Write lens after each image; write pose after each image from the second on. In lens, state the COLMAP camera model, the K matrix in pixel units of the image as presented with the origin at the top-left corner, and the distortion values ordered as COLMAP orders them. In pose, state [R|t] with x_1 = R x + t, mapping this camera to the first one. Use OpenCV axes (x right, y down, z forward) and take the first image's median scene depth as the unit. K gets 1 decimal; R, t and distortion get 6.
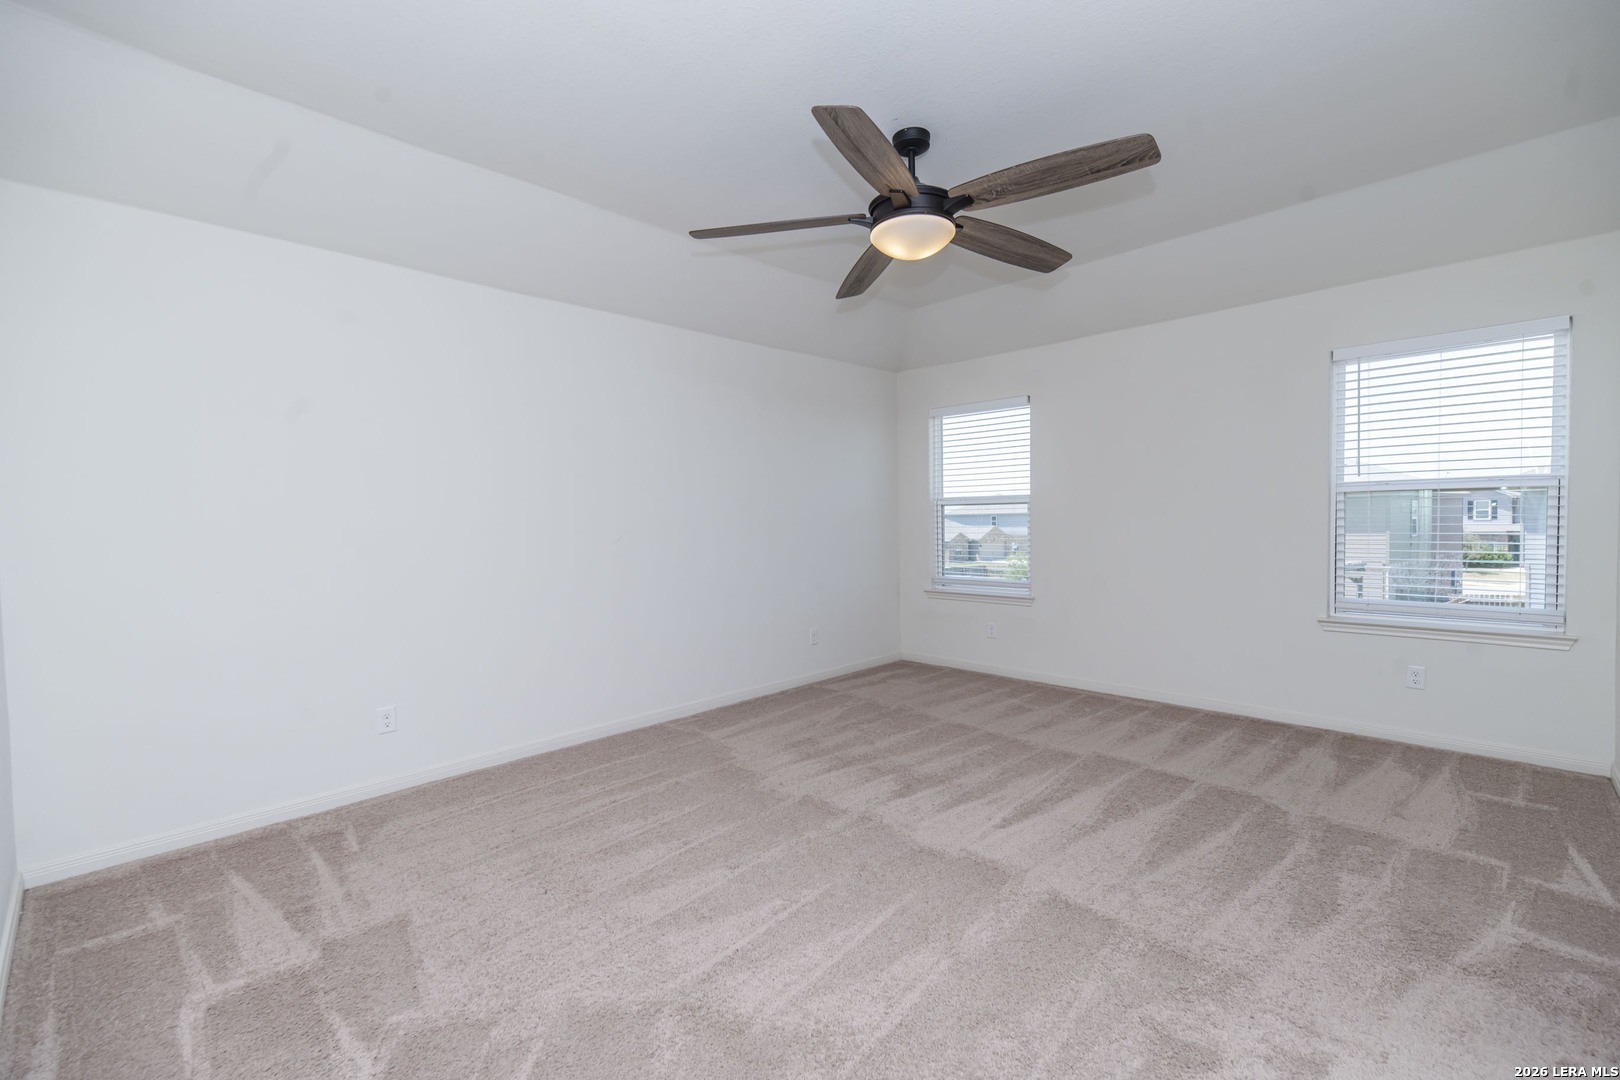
lens RADIAL K [[653.7, 0, 814.7], [0, 653.7, 533.6], [0, 0, 1]] dist [-0.019354, 0.000048]
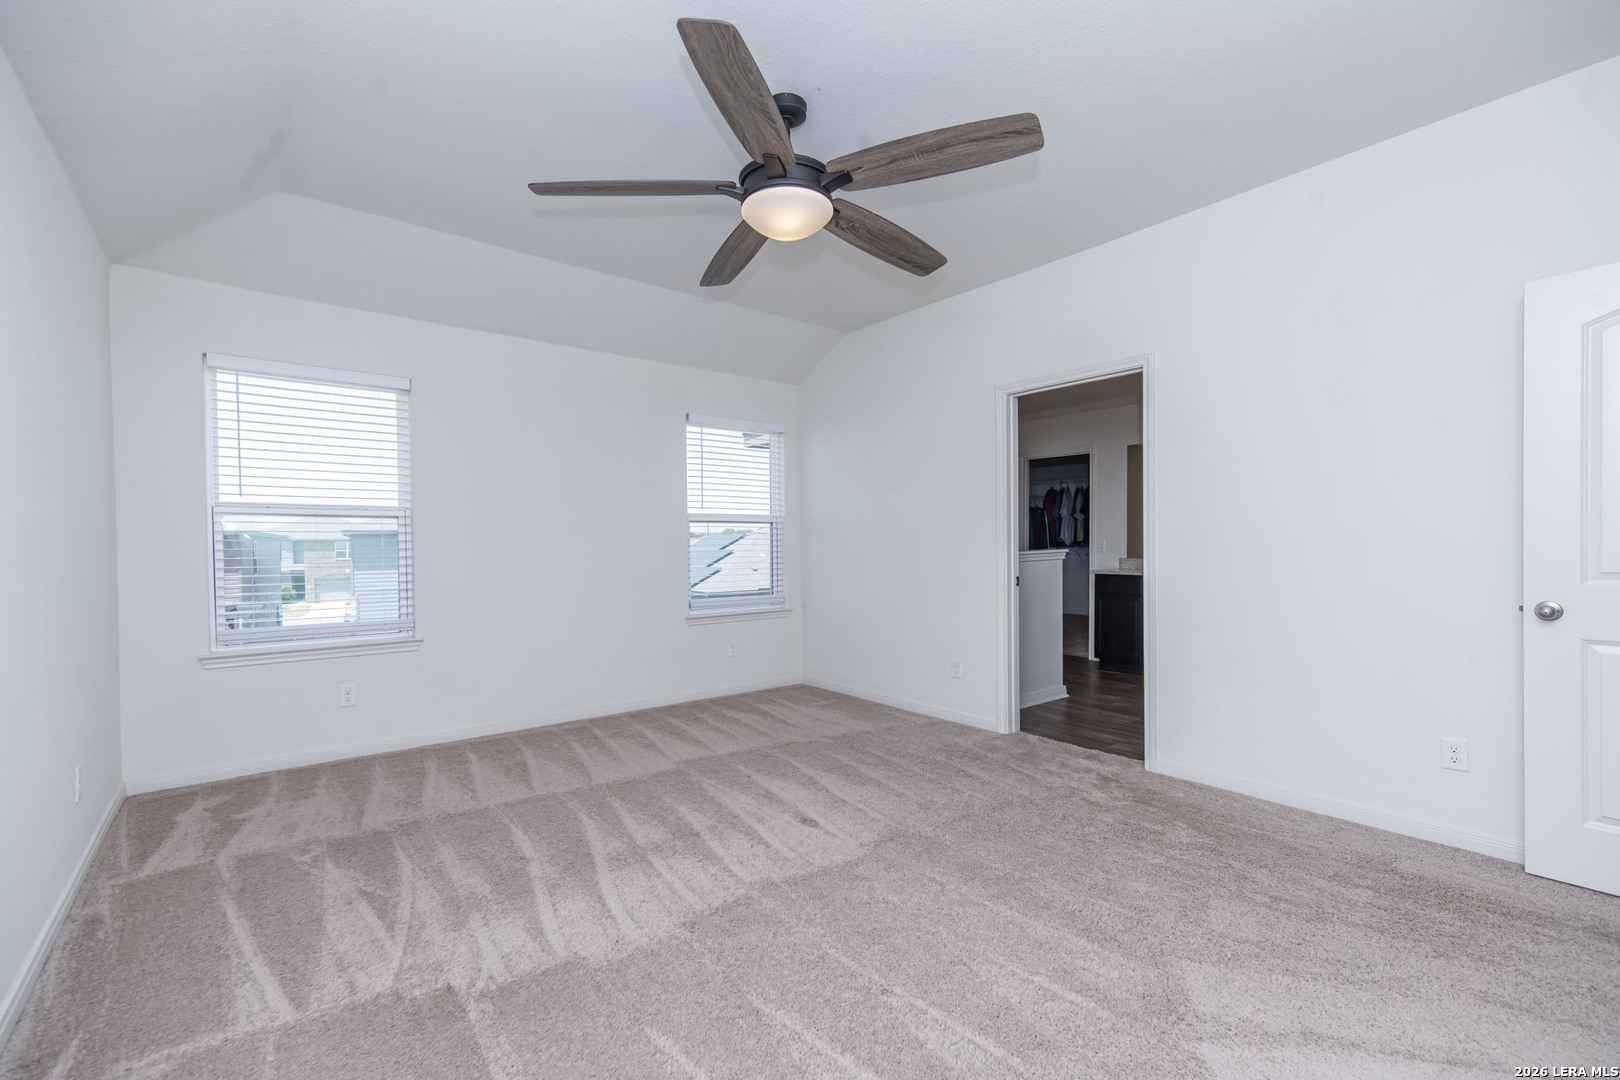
lens RADIAL K [[695.0, 0, 813.0], [0, 695.0, 544.0], [0, 0, 1]] dist [0.010100, 0.000133]
pose [[0.136606, 0.002313, 0.990623, -0.564579], [0.018686, 0.999813, -0.004911, -0.003698], [-0.990449, 0.019182, 0.136537, 0.546288]]
